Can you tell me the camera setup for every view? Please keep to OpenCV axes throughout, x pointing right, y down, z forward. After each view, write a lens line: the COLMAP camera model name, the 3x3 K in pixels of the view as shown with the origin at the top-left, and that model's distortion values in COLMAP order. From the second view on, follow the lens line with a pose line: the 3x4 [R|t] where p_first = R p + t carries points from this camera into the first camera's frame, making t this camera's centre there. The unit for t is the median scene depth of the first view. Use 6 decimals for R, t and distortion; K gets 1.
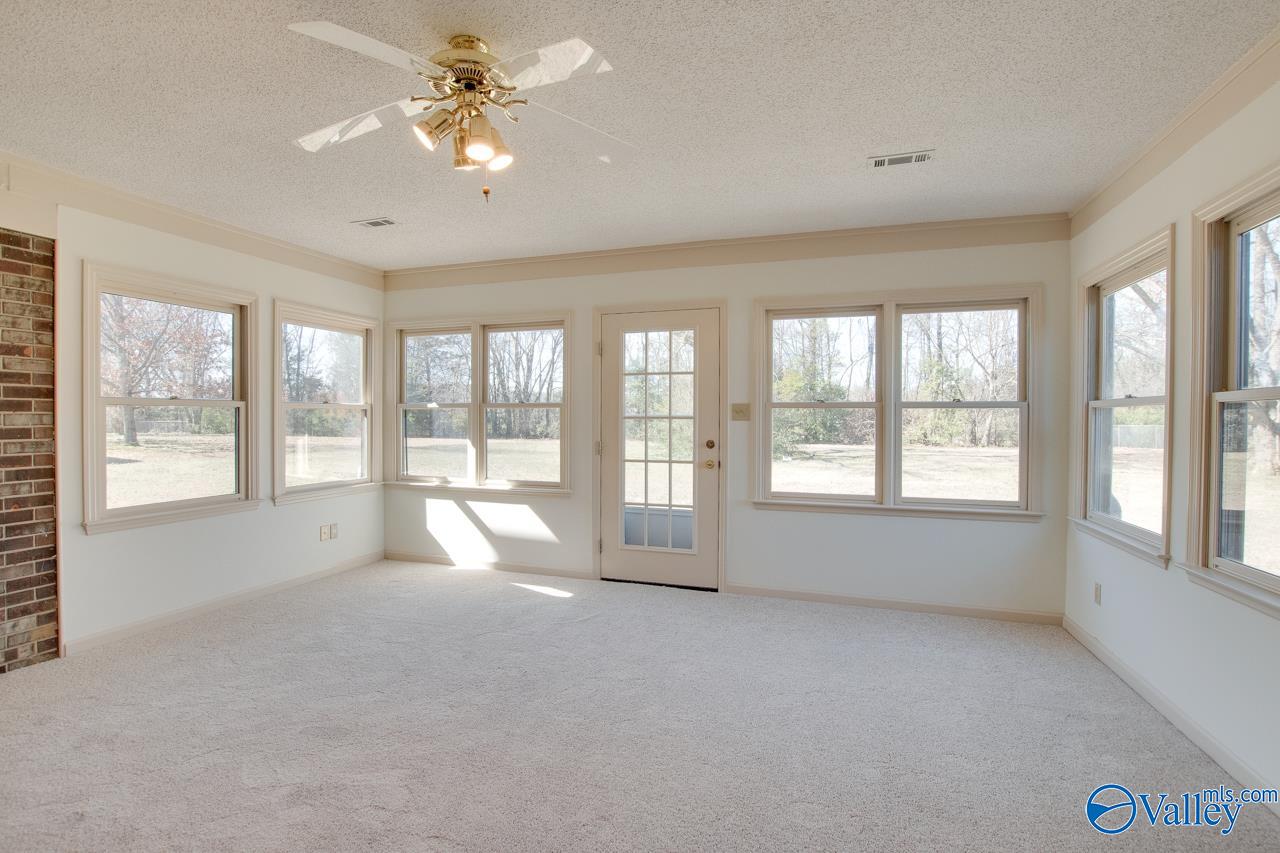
lens RADIAL K [[590.8, 0, 645.3], [0, 590.8, 427.1], [0, 0, 1]] dist [-0.030311, 0.001412]
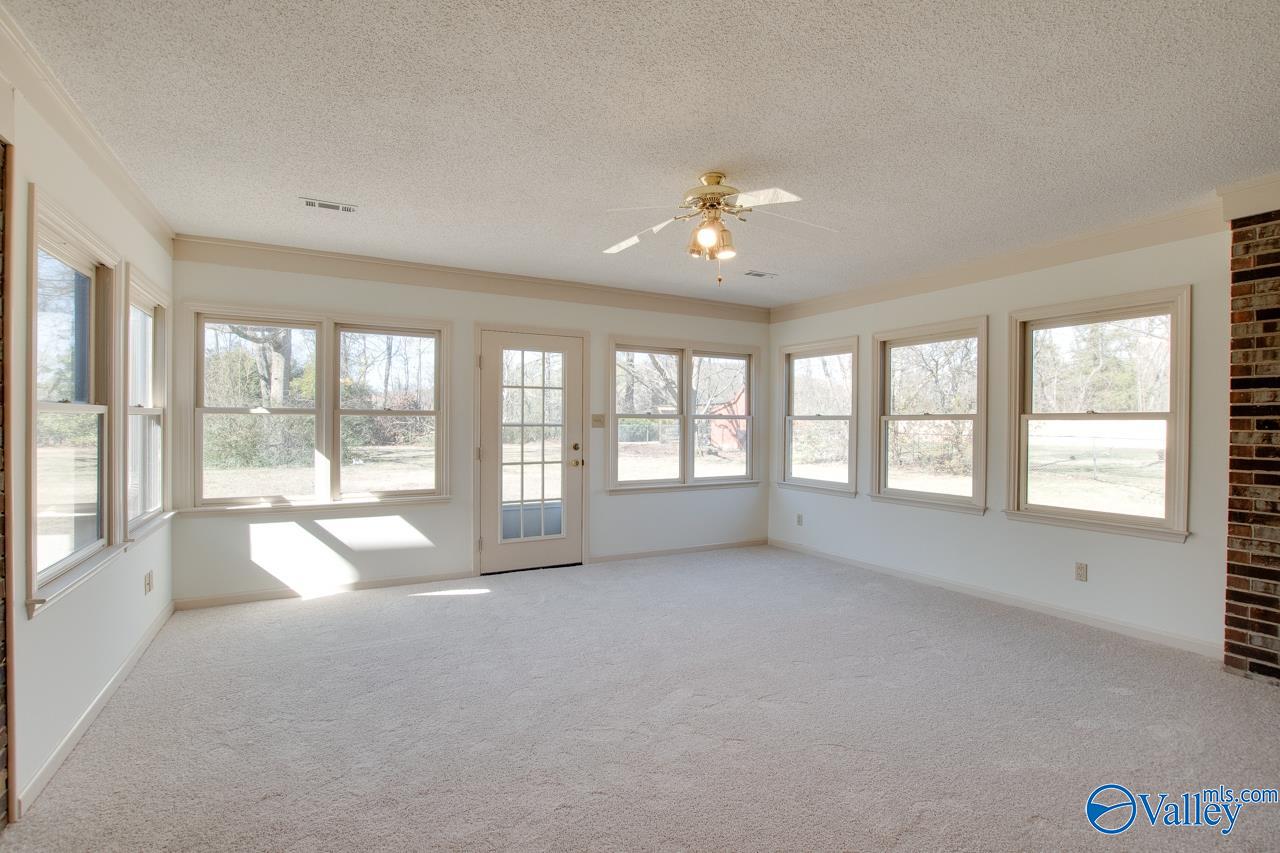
lens RADIAL K [[590.8, 0, 631.5], [0, 590.8, 428.0], [0, 0, 1]] dist [-0.030311, 0.001412]
pose [[0.685959, -0.007778, 0.727598, -0.690548], [0.006052, 0.999969, 0.004984, -0.015391], [-0.727615, 0.000985, 0.685985, 0.063235]]
